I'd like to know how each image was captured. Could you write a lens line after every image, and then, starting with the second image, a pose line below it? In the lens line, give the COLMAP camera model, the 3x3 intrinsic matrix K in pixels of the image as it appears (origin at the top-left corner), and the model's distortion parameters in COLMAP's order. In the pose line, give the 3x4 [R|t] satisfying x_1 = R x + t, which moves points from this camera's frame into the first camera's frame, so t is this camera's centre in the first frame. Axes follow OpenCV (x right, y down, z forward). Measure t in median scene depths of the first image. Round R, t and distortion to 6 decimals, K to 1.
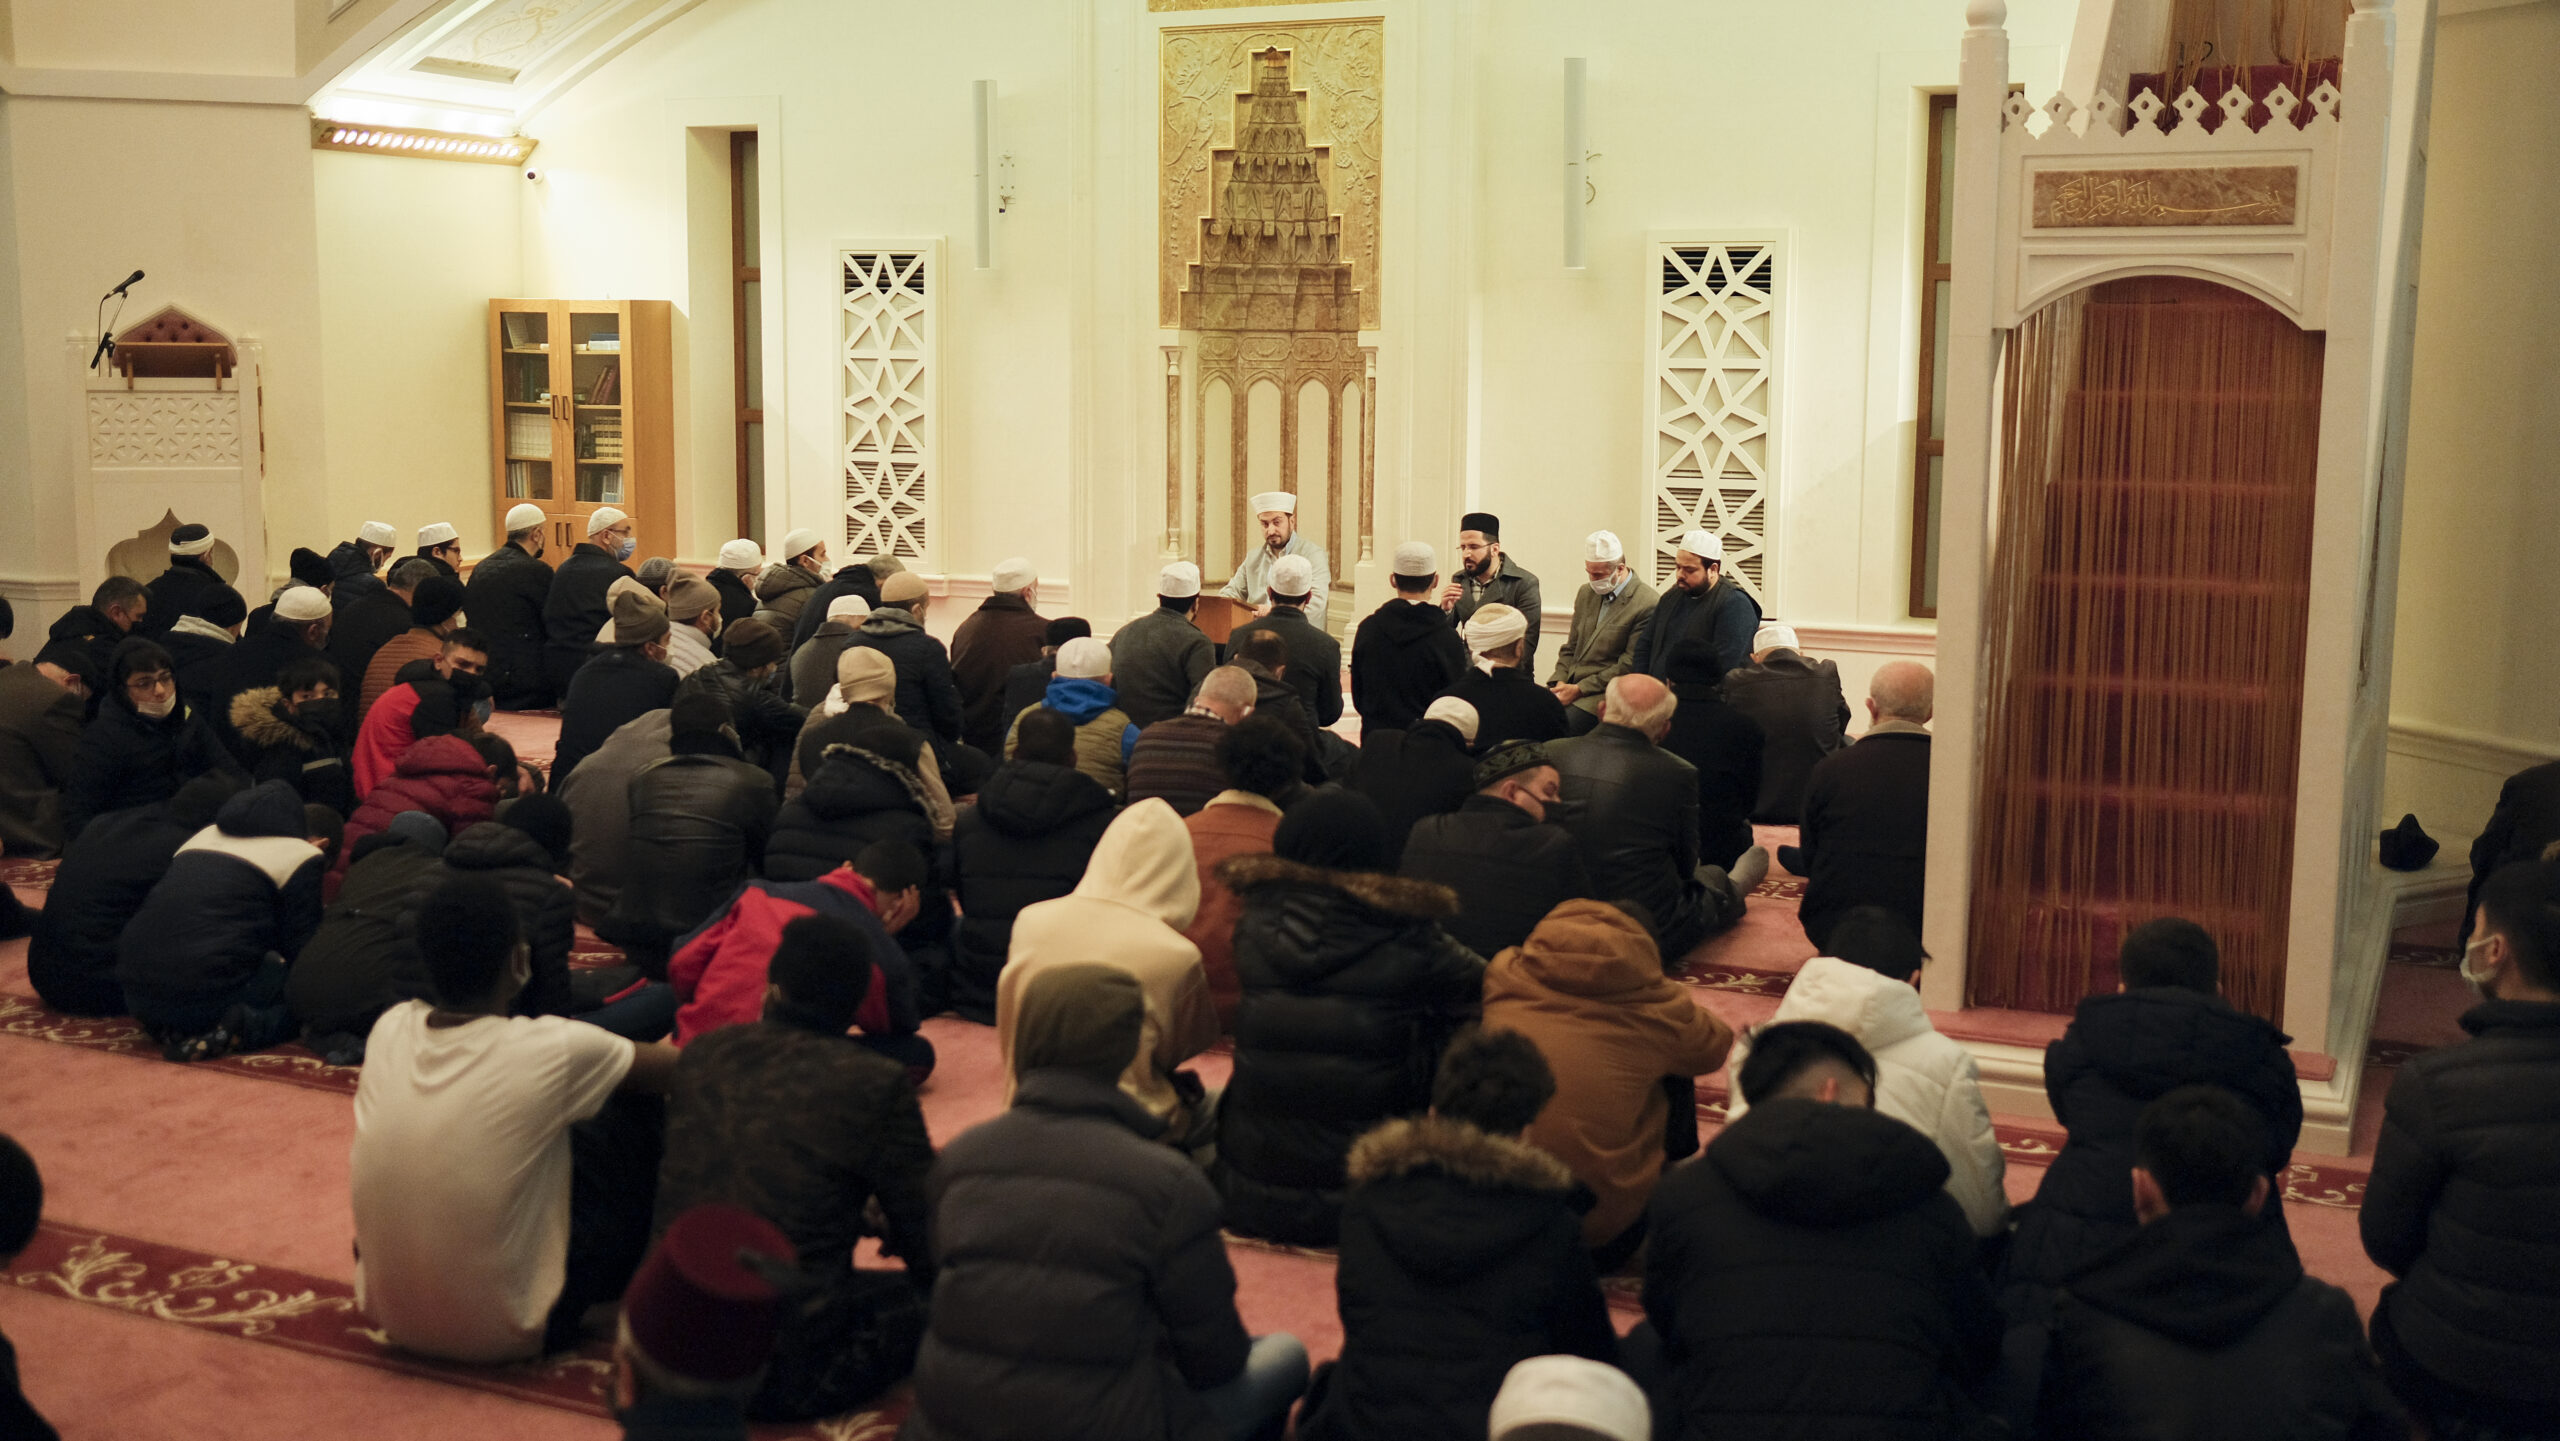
lens RADIAL K [[2583.2, 0, 1280.2], [0, 2583.2, 703.3], [0, 0, 1]] dist [0.000214, 0.000000]
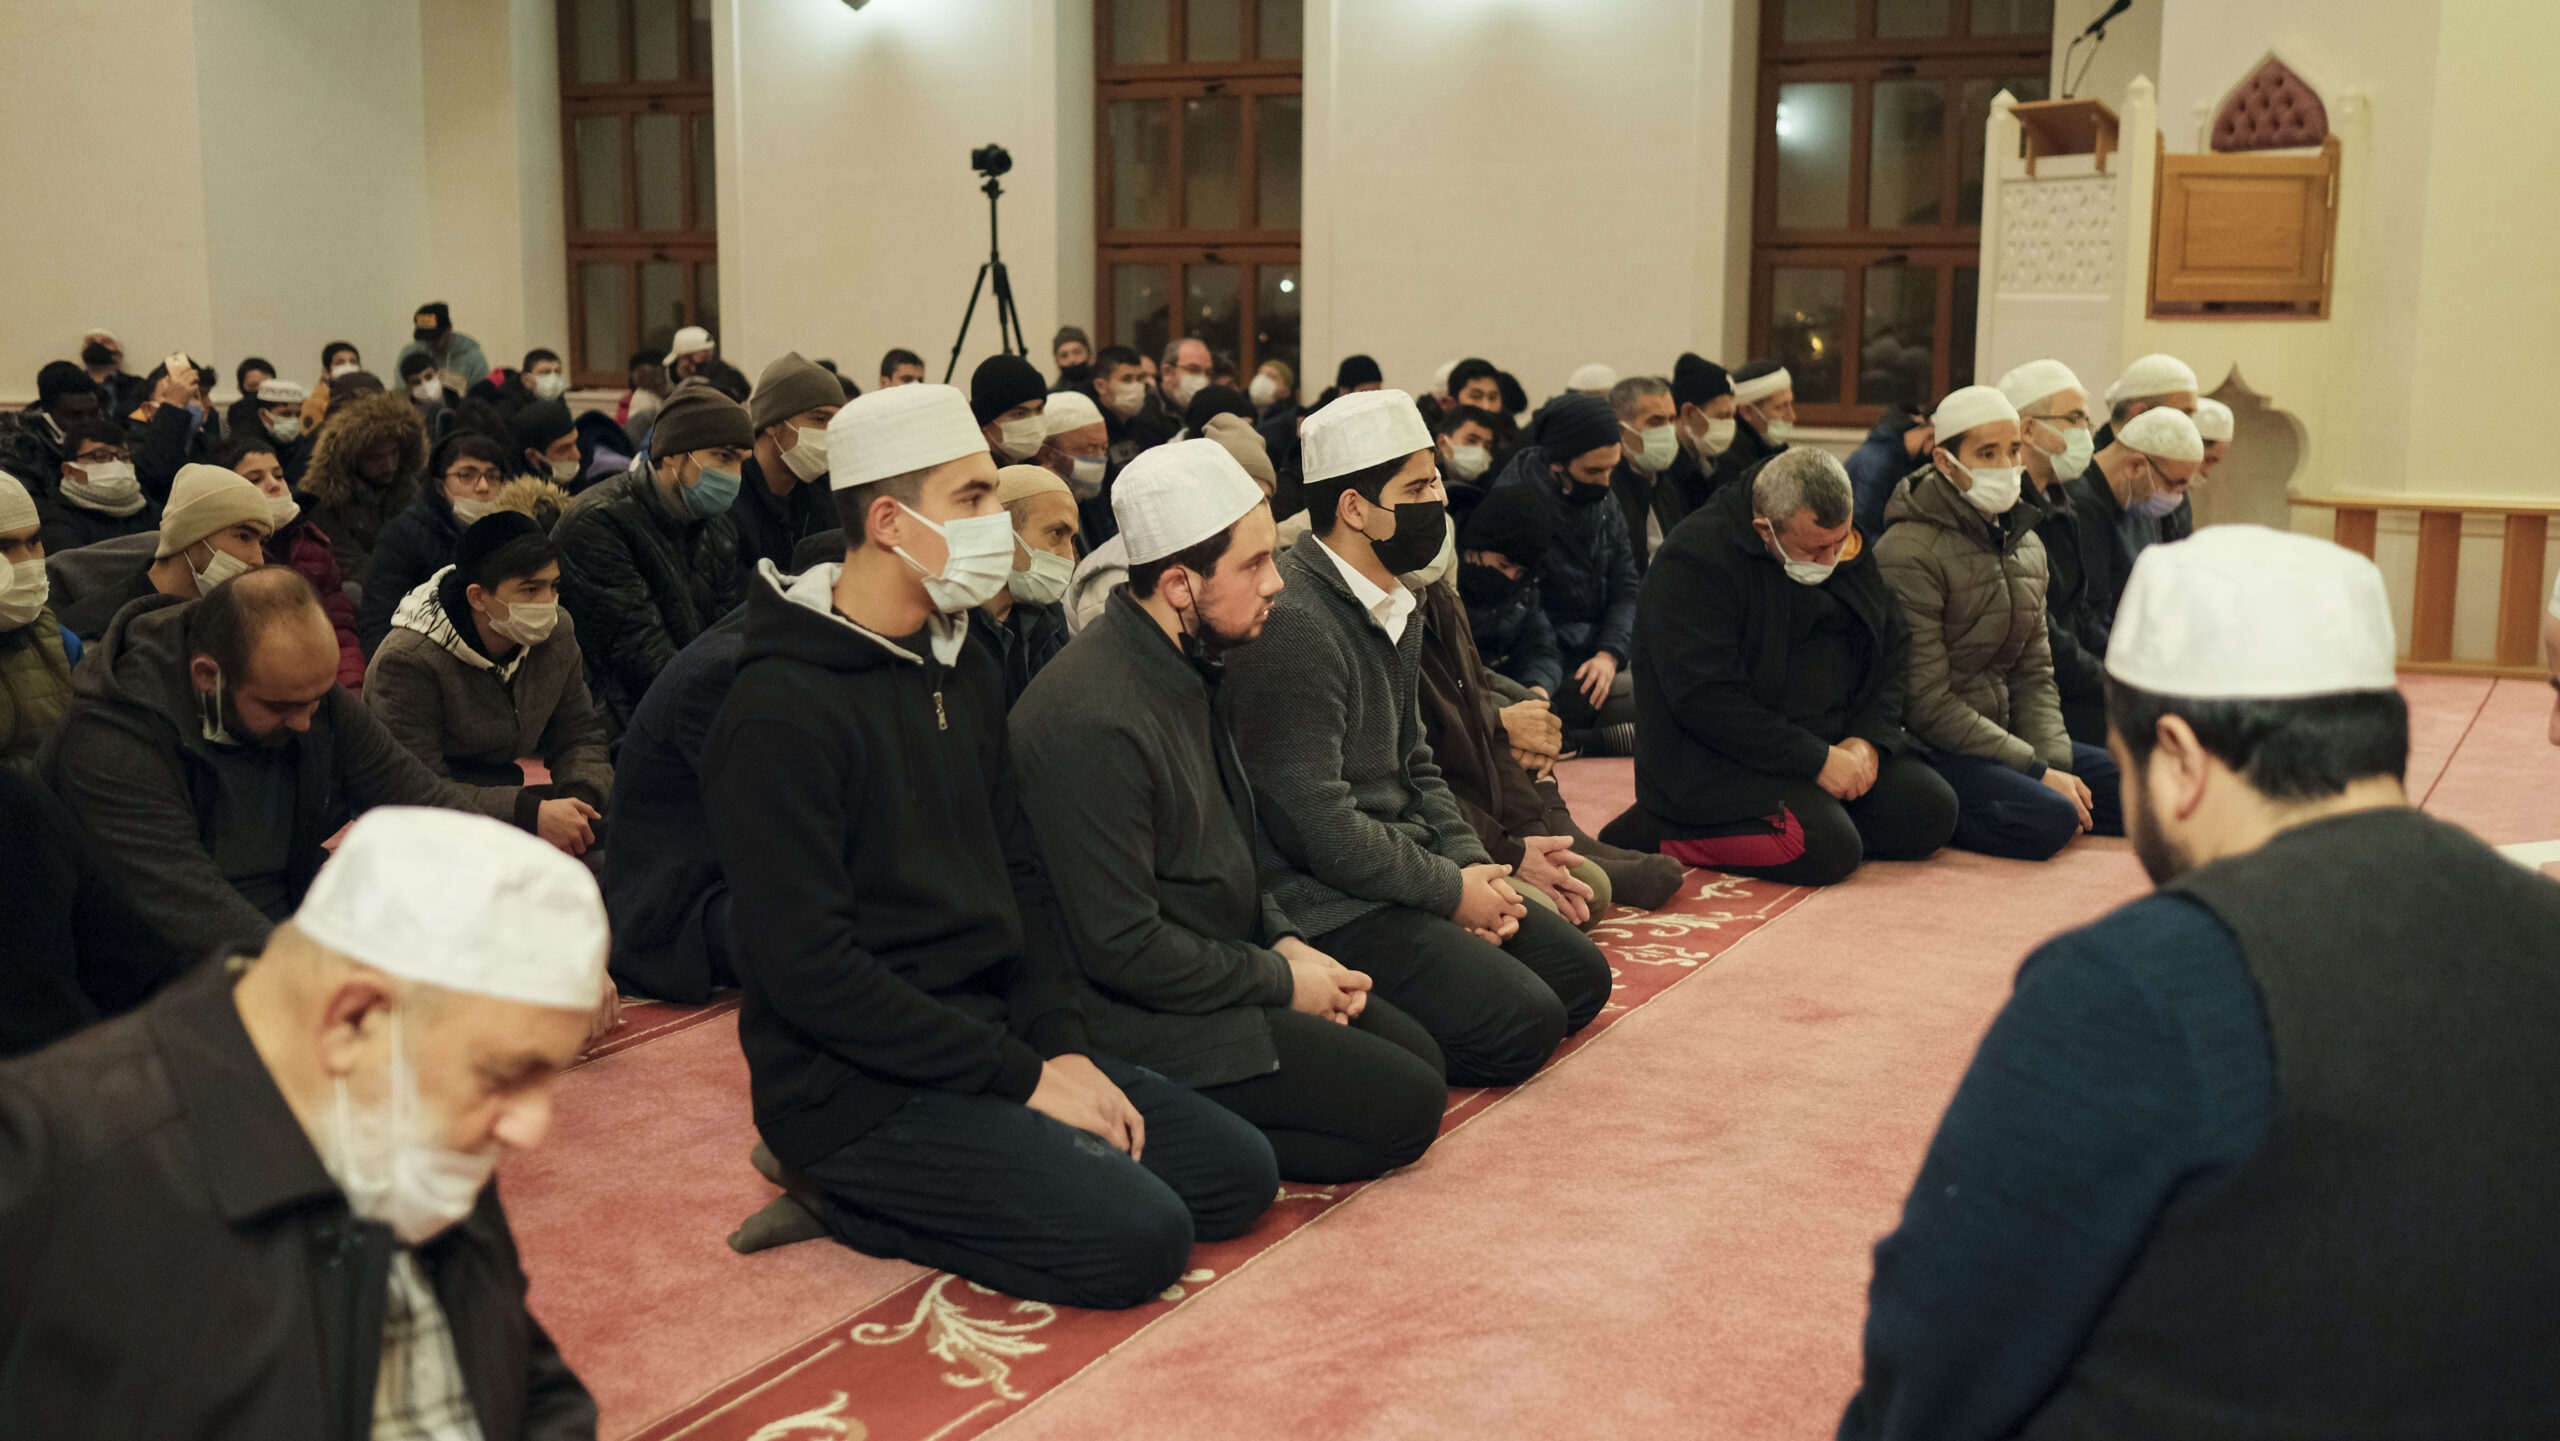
lens RADIAL K [[2722.3, 0, 1277.2], [0, 2722.3, 720.9], [0, 0, 1]] dist [0.014271, 0.000000]
pose [[-0.030093, 0.148723, -0.988421, 0.269290], [-0.148627, 0.977210, 0.151561, -0.059362], [0.988435, 0.151467, -0.007303, 0.801240]]
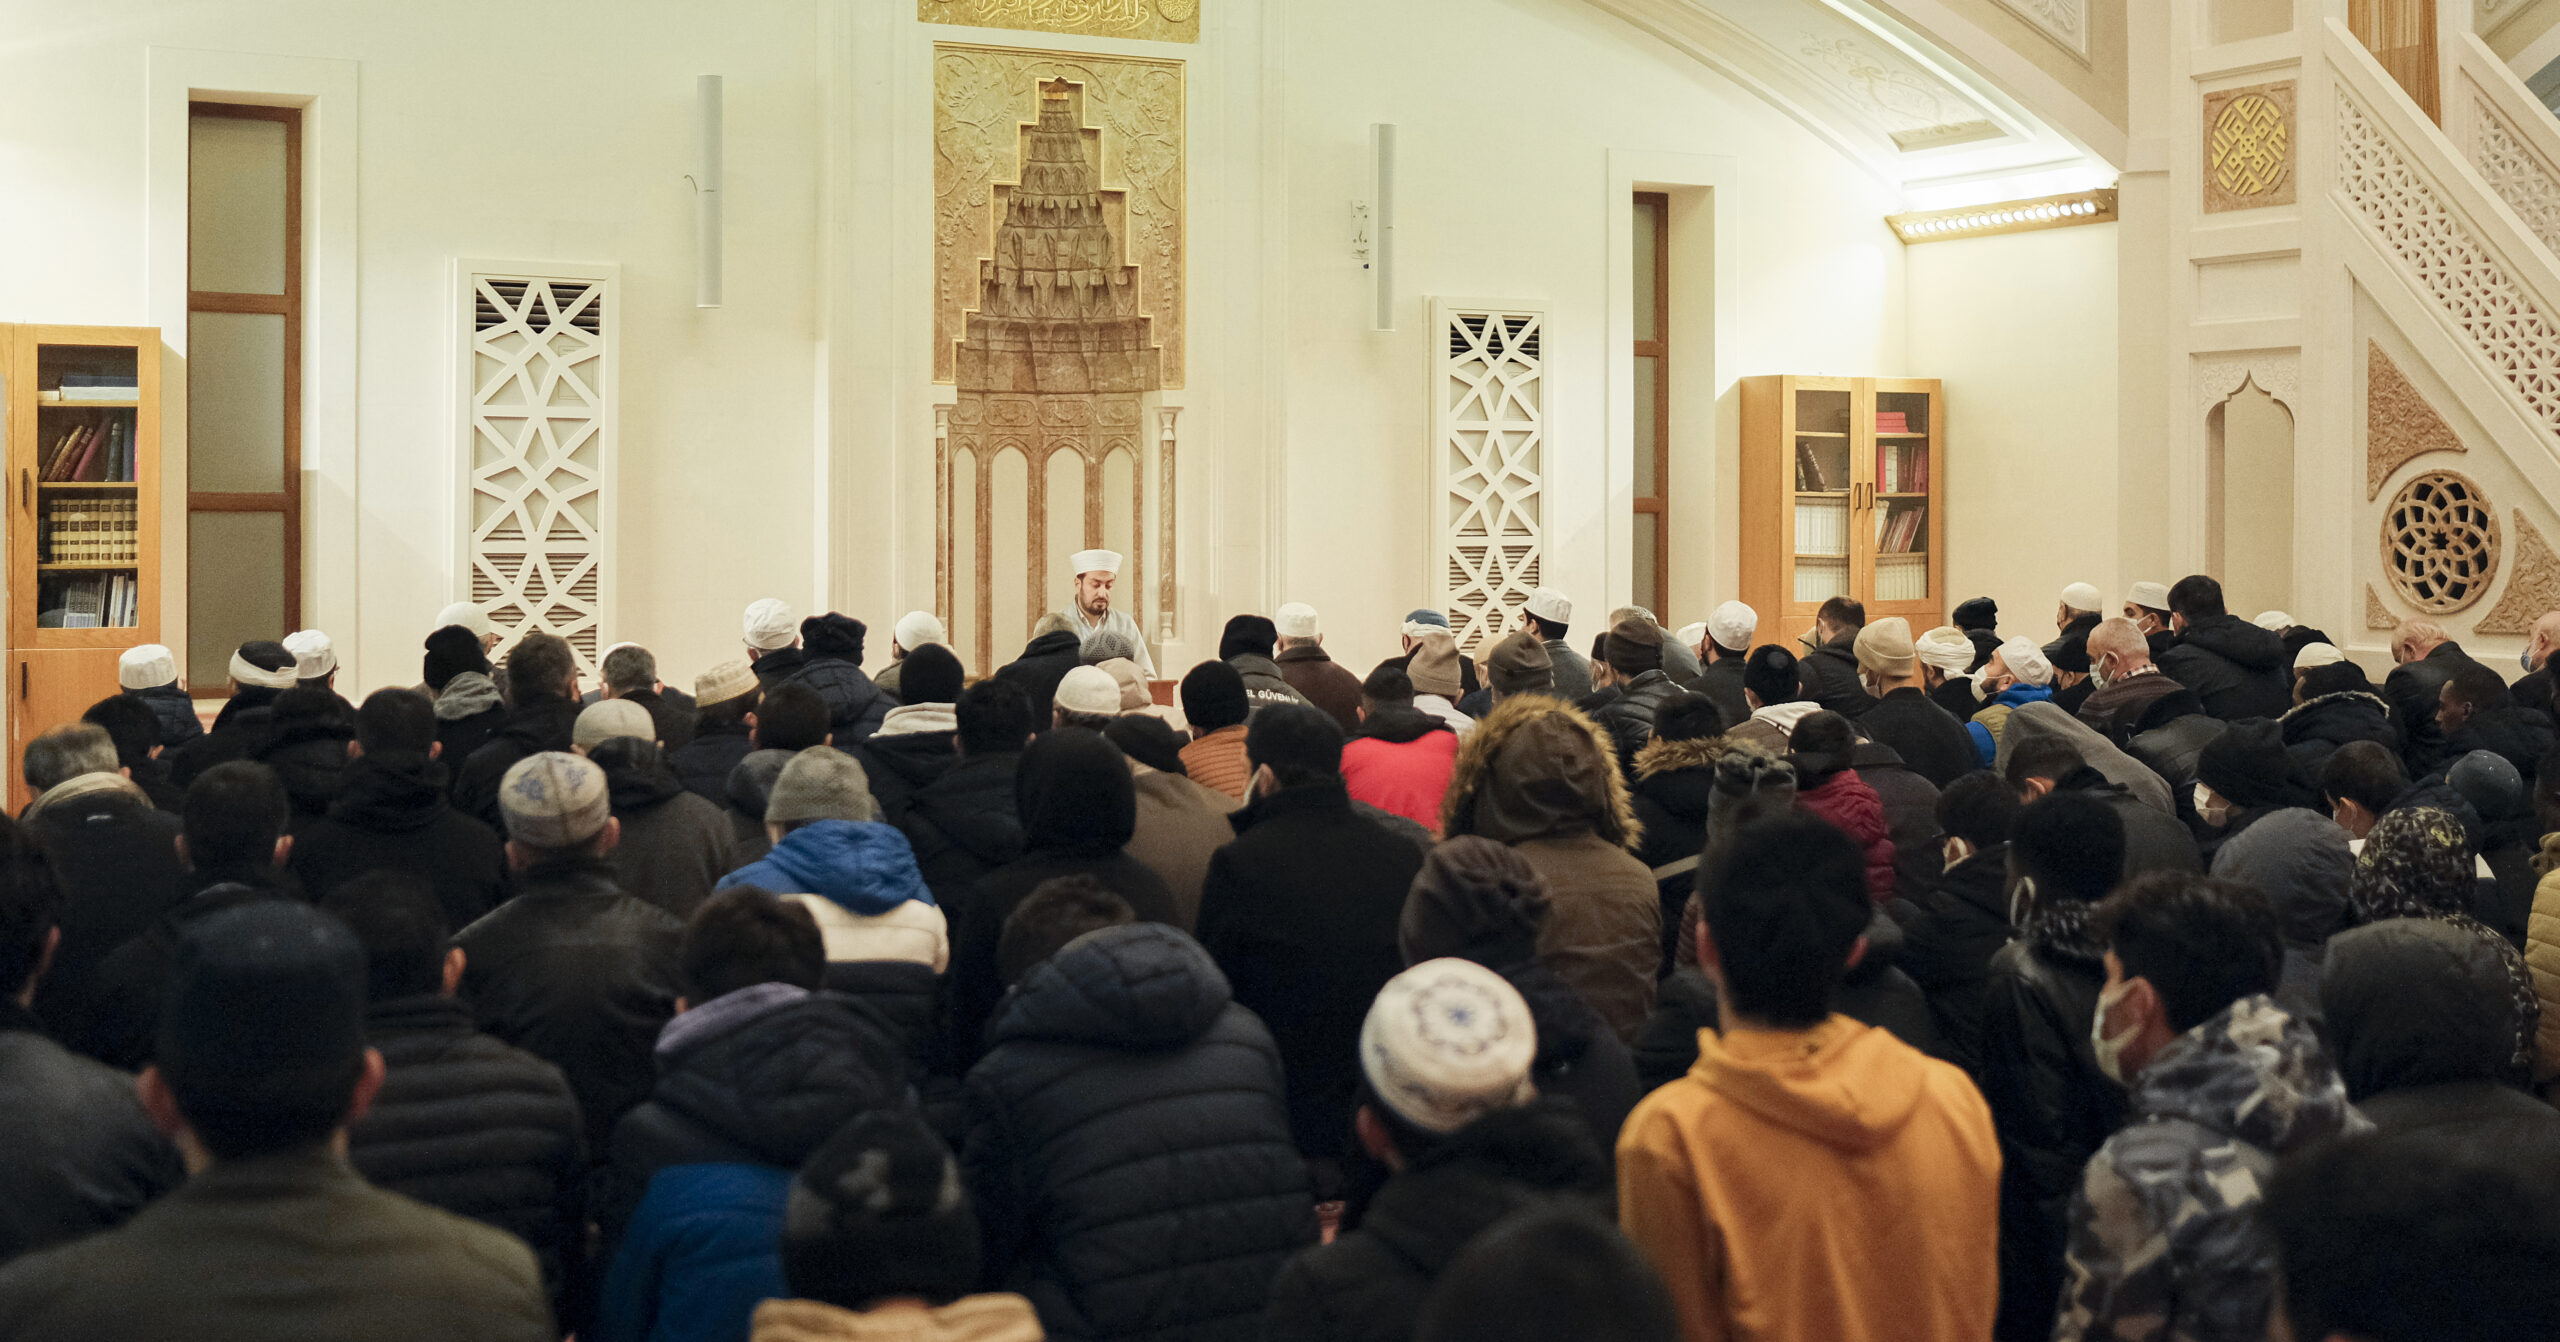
lens RADIAL K [[2923.3, 0, 1279.3], [0, 2923.3, 504.3], [0, 0, 1]] dist [-0.013837, 0.000000]
pose [[0.600823, -0.005861, 0.799360, -0.750094], [0.116293, 0.989976, -0.080151, -0.014758], [-0.790878, 0.141116, 0.595482, 0.338919]]
